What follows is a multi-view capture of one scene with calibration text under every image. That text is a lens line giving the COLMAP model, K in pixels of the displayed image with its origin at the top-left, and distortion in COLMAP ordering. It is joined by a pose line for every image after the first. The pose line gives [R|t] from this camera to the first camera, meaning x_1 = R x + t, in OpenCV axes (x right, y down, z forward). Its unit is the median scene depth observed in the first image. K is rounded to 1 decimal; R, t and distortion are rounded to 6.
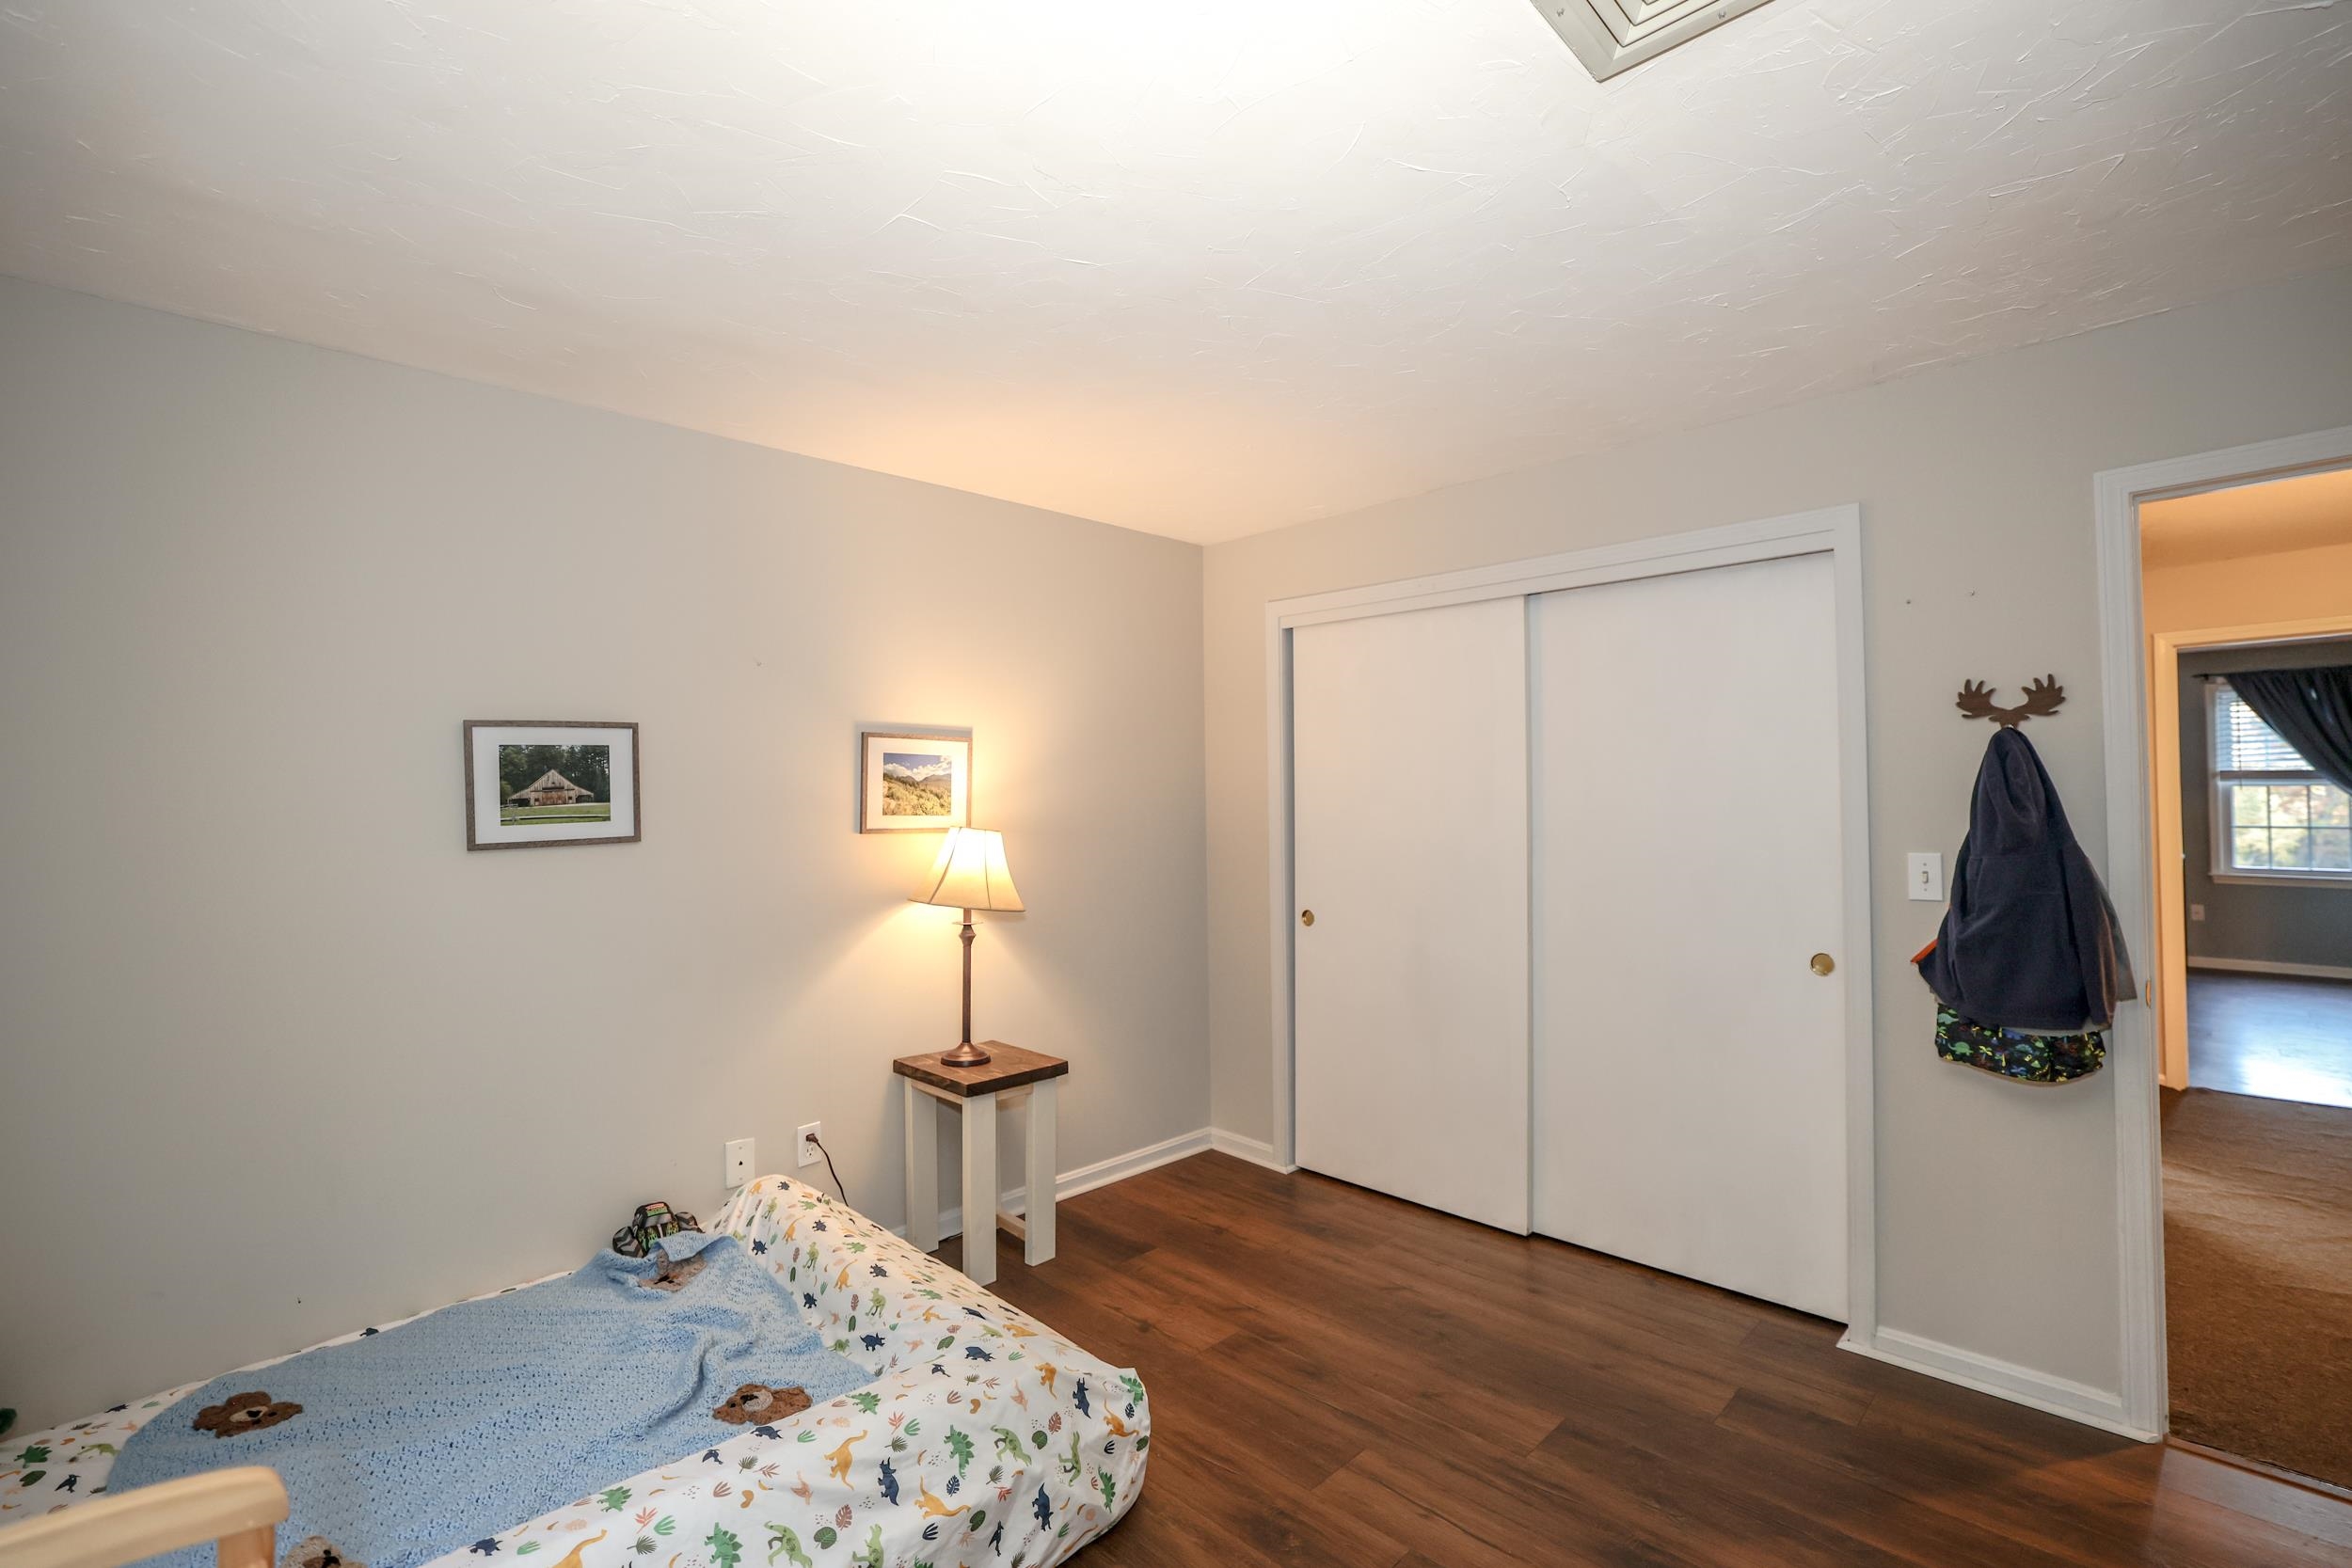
lens RADIAL K [[1031.6, 0, 1188.1], [0, 1031.6, 781.2], [0, 0, 1]] dist [-0.044986, 0.018994]
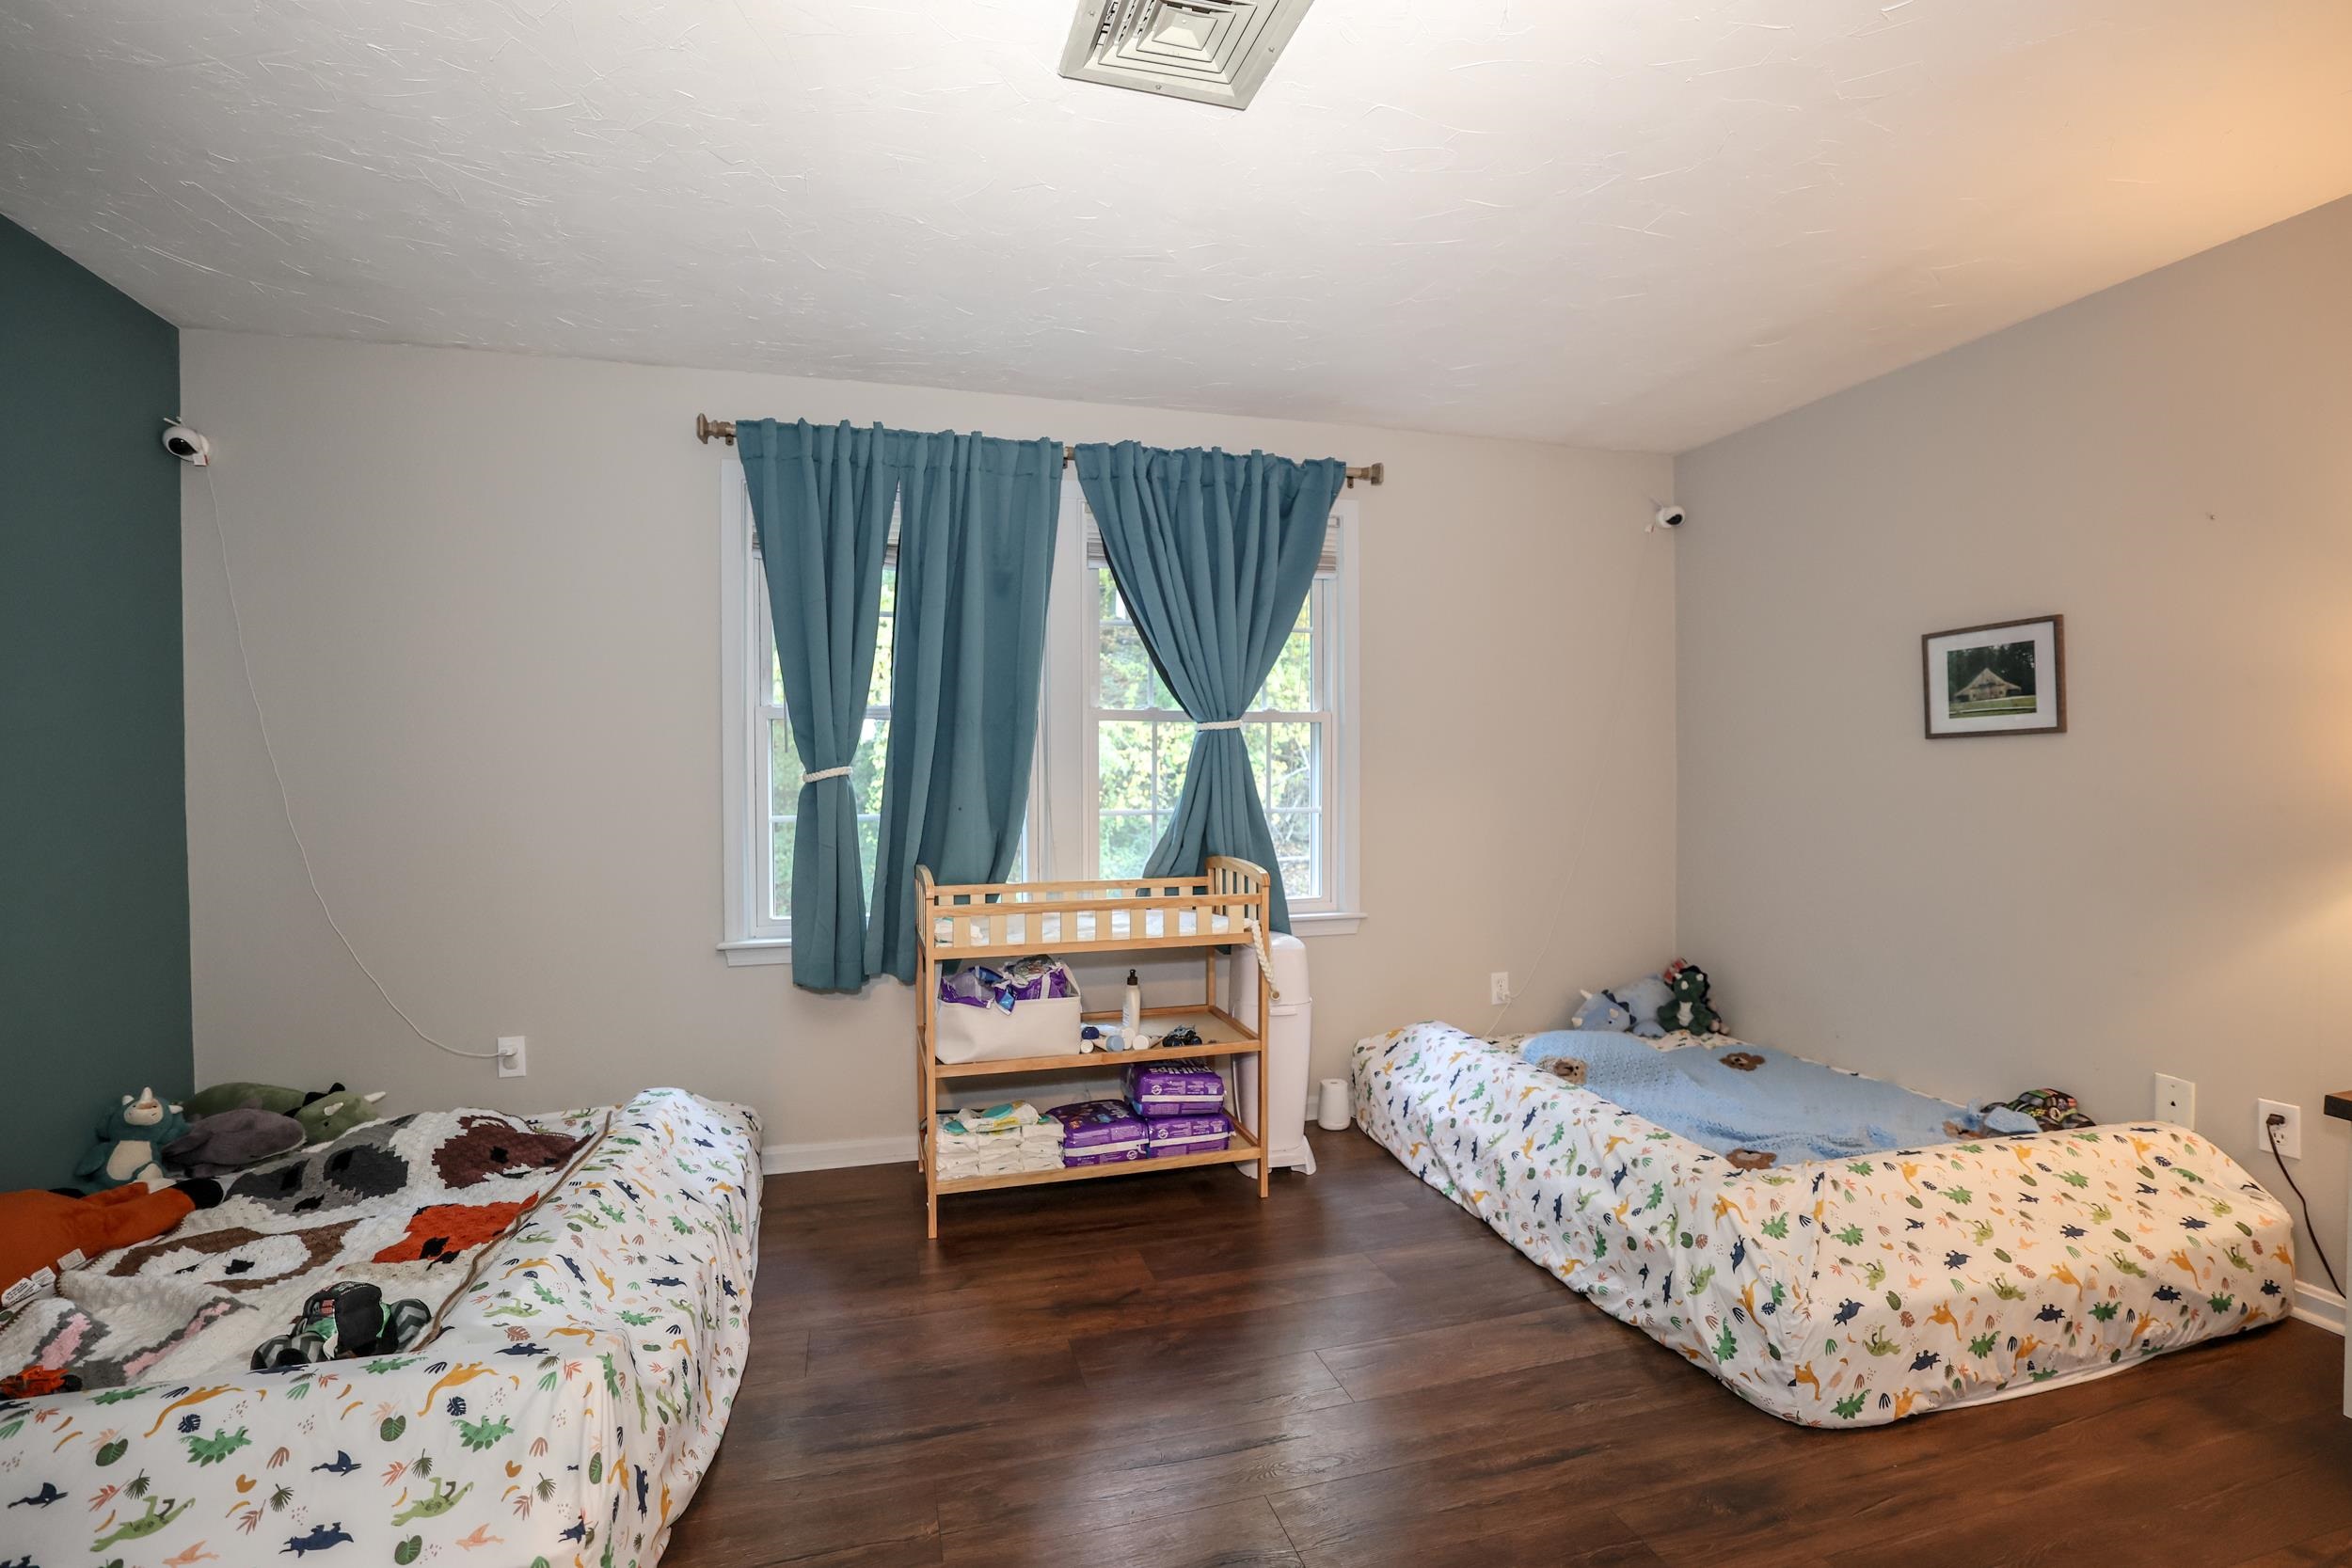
lens RADIAL K [[1031.6, 0, 1188.1], [0, 1031.6, 781.2], [0, 0, 1]] dist [-0.044986, 0.018994]
pose [[-0.459141, 0.032156, -0.887781, 0.792492], [0.026955, 0.999389, 0.022258, 0.066223], [0.887954, -0.013710, -0.459727, 0.739693]]
